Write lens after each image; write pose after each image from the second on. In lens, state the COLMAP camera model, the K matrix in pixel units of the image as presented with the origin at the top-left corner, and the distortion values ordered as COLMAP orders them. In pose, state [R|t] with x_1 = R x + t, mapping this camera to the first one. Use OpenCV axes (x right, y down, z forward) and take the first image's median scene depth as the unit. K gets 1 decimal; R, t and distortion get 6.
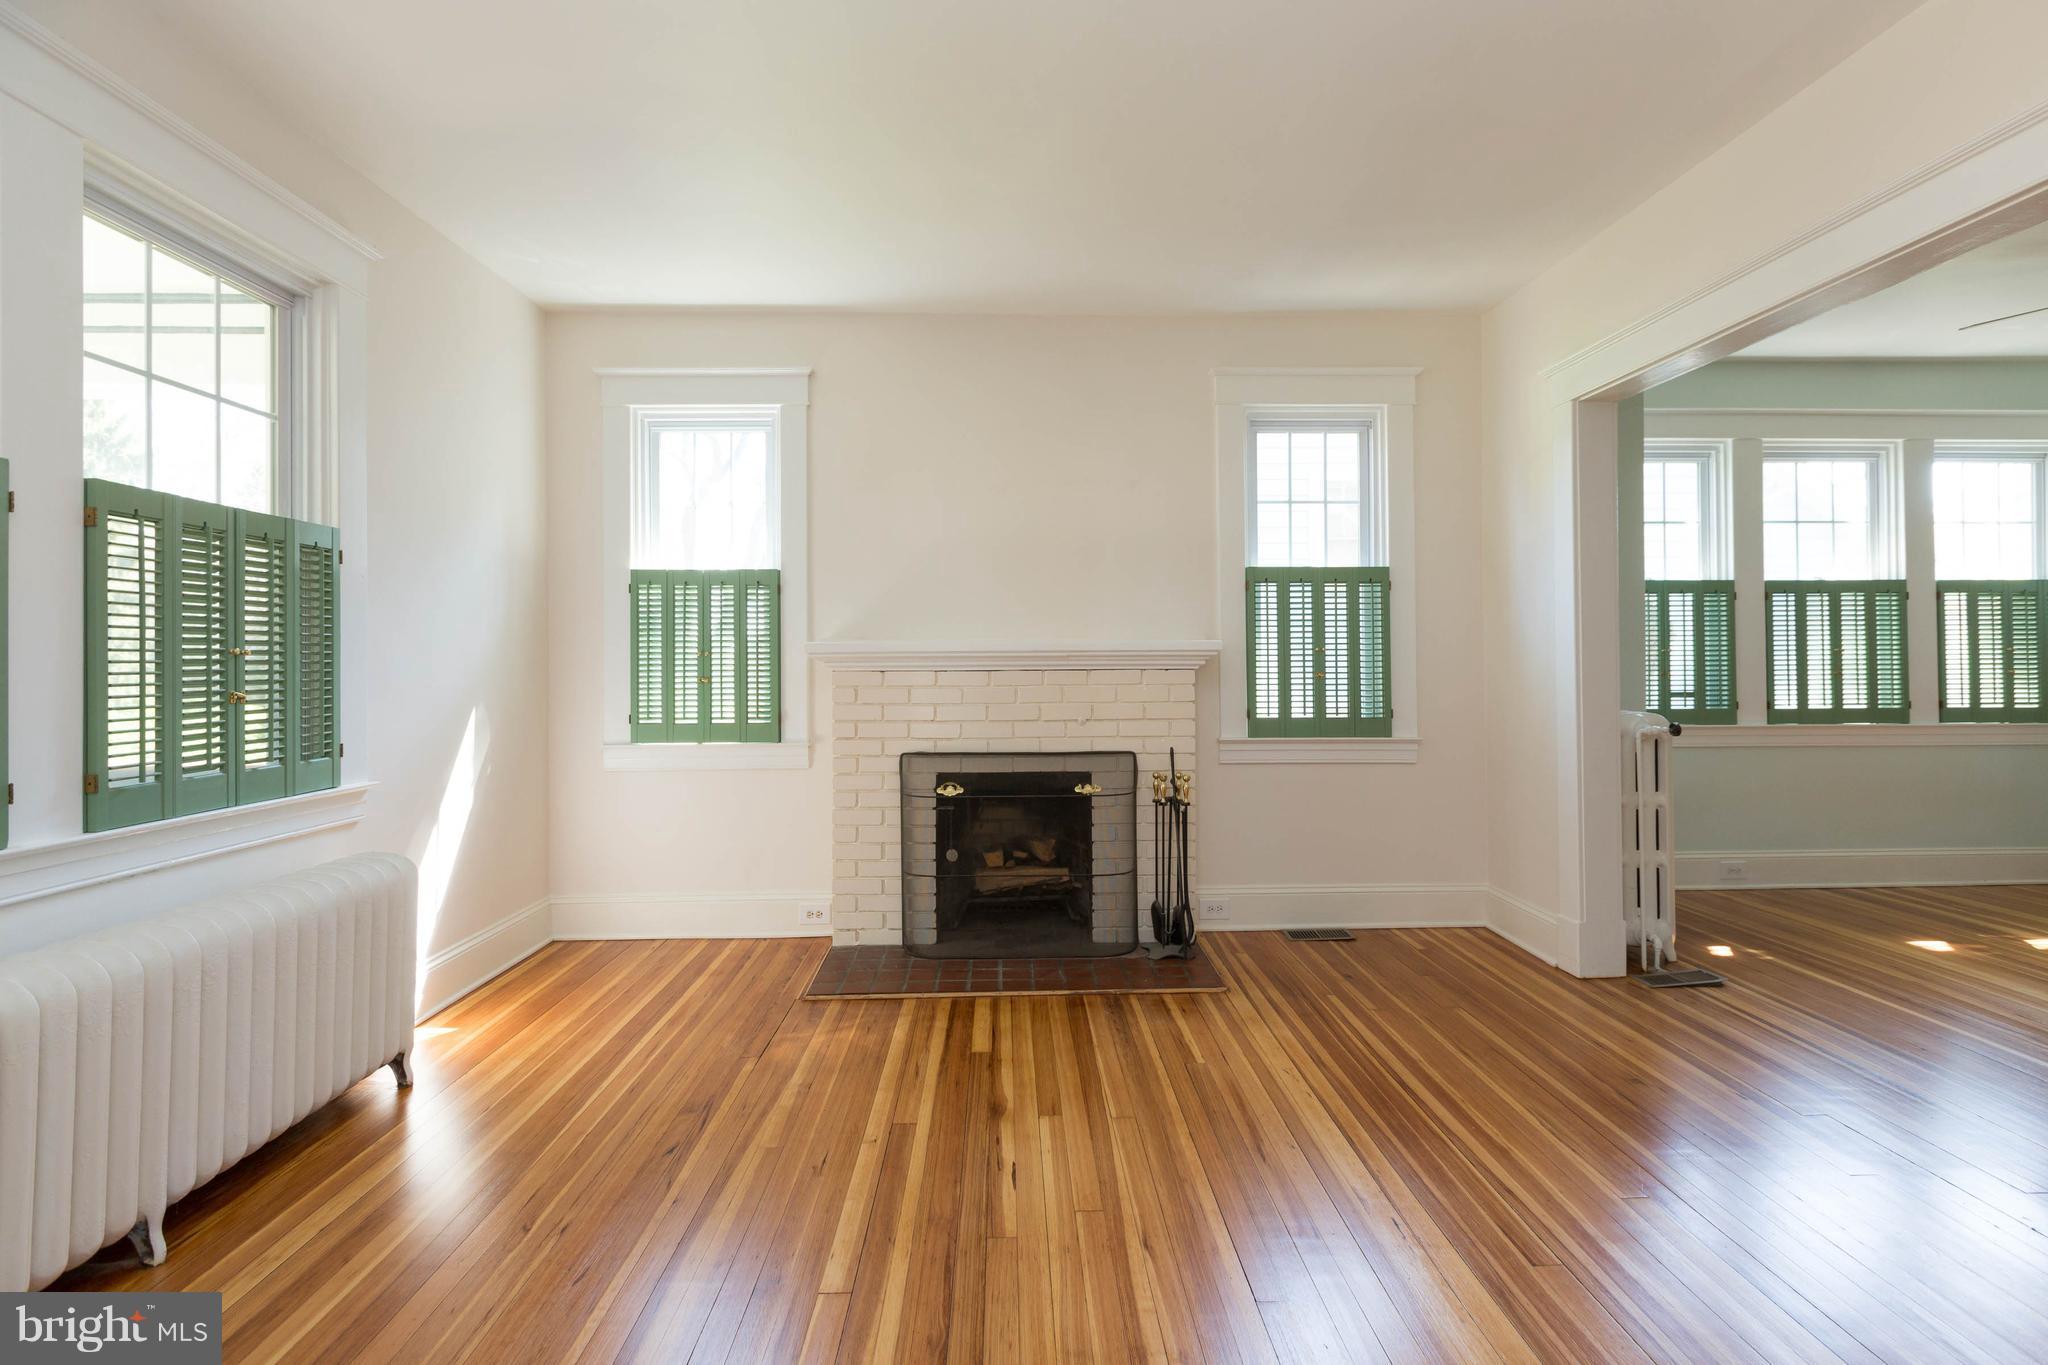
lens RADIAL K [[913.9, 0, 1029.8], [0, 913.9, 657.5], [0, 0, 1]] dist [-0.000874, 0.000288]
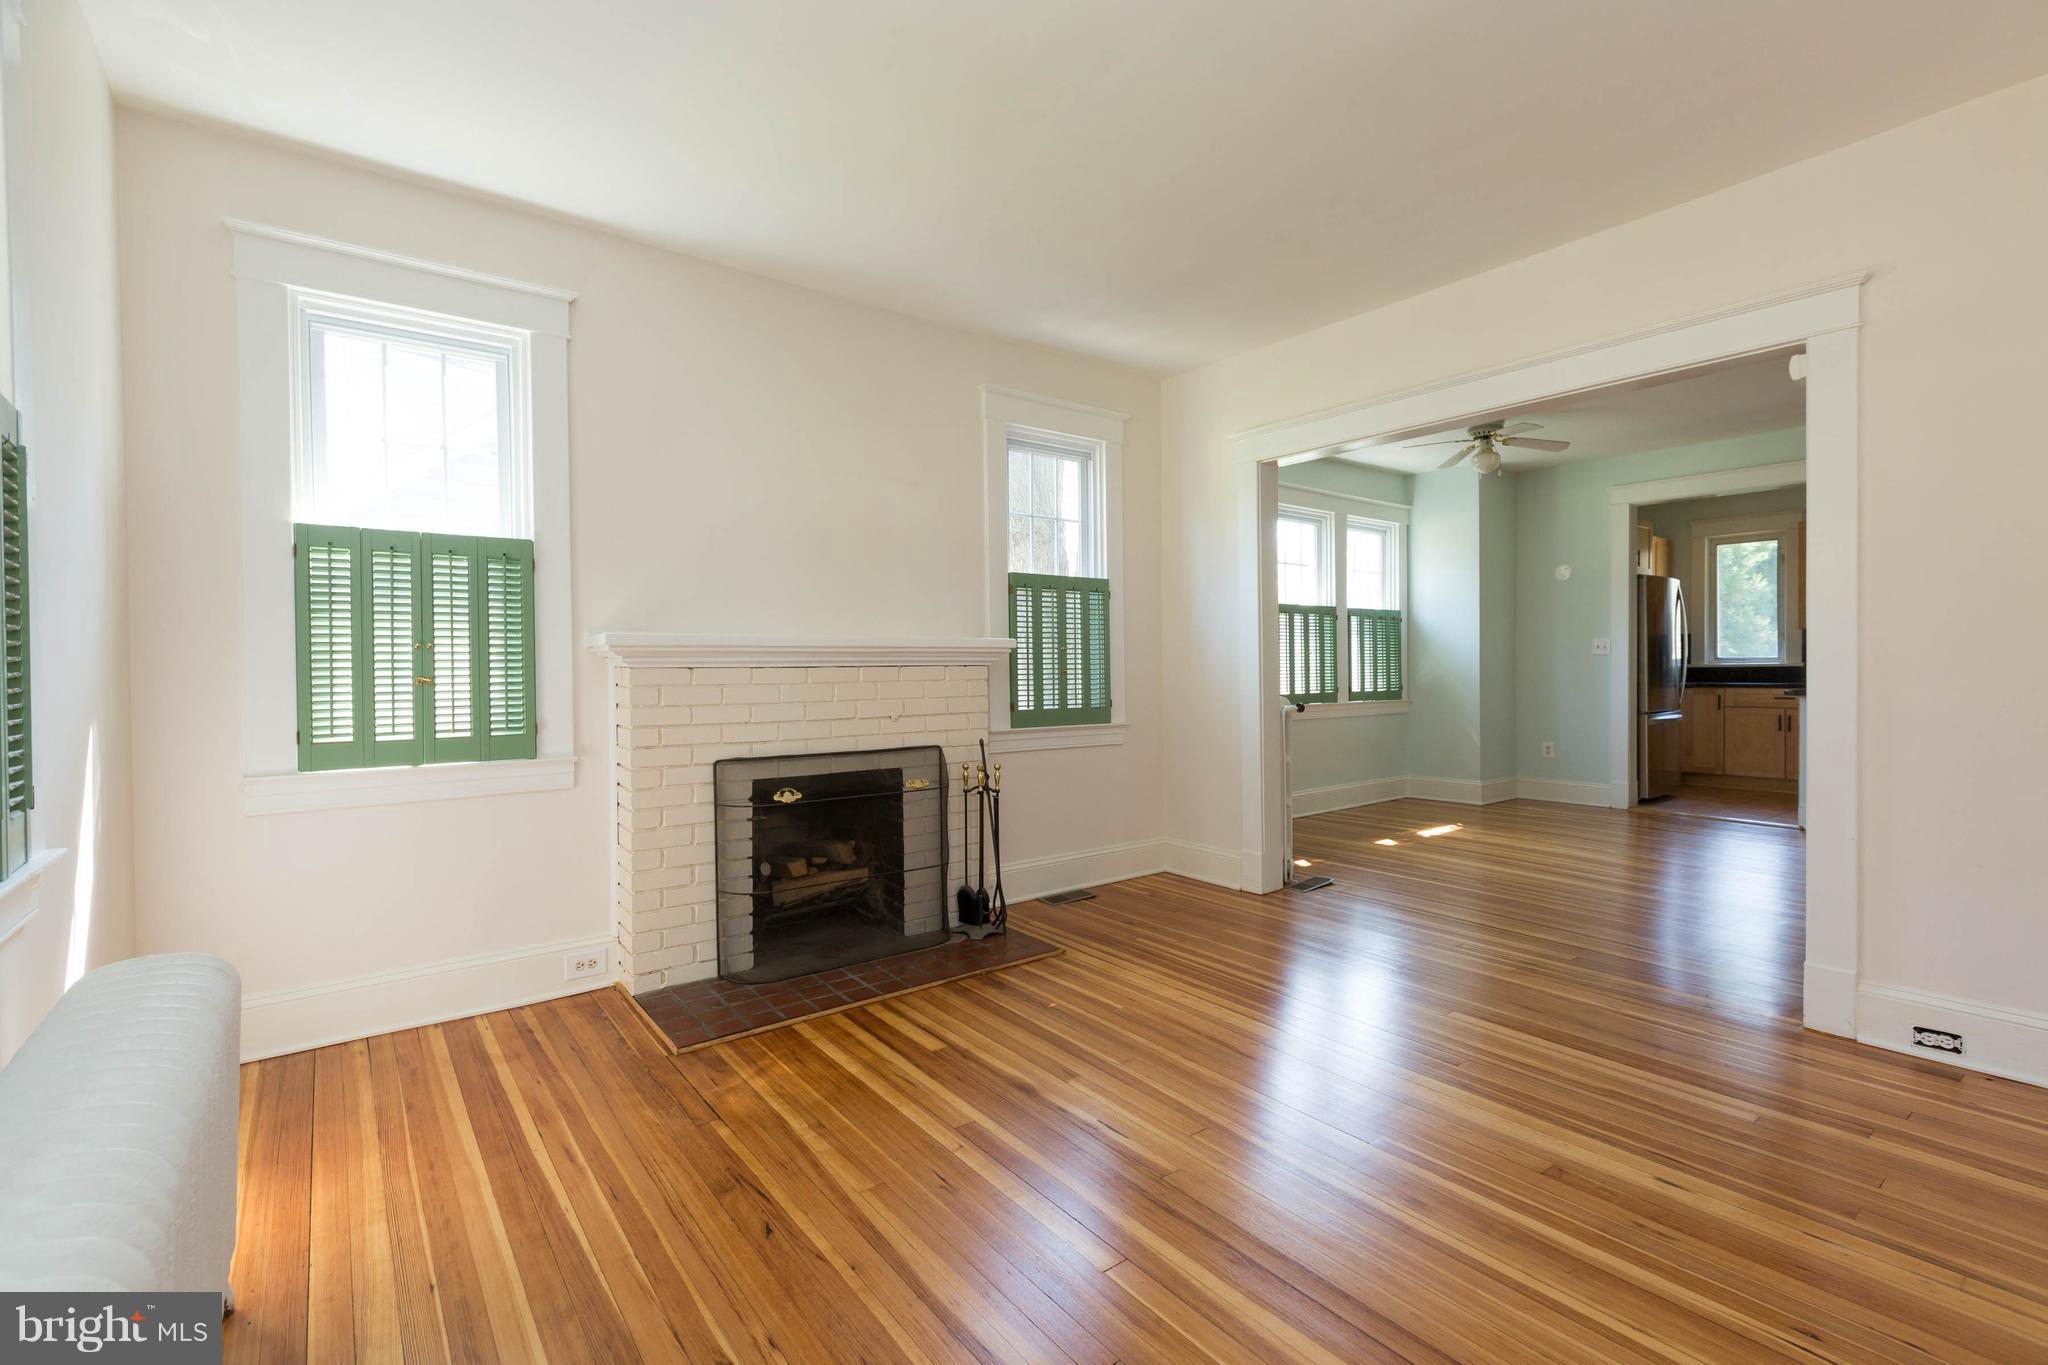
lens RADIAL K [[910.3, 0, 1028.3], [0, 910.3, 675.3], [0, 0, 1]] dist [0.004428, 0.000700]
pose [[0.808952, -0.006866, 0.587835, -0.410209], [-0.000734, 0.999919, 0.012689, 0.011025], [-0.587874, -0.010696, 0.808882, 0.111256]]
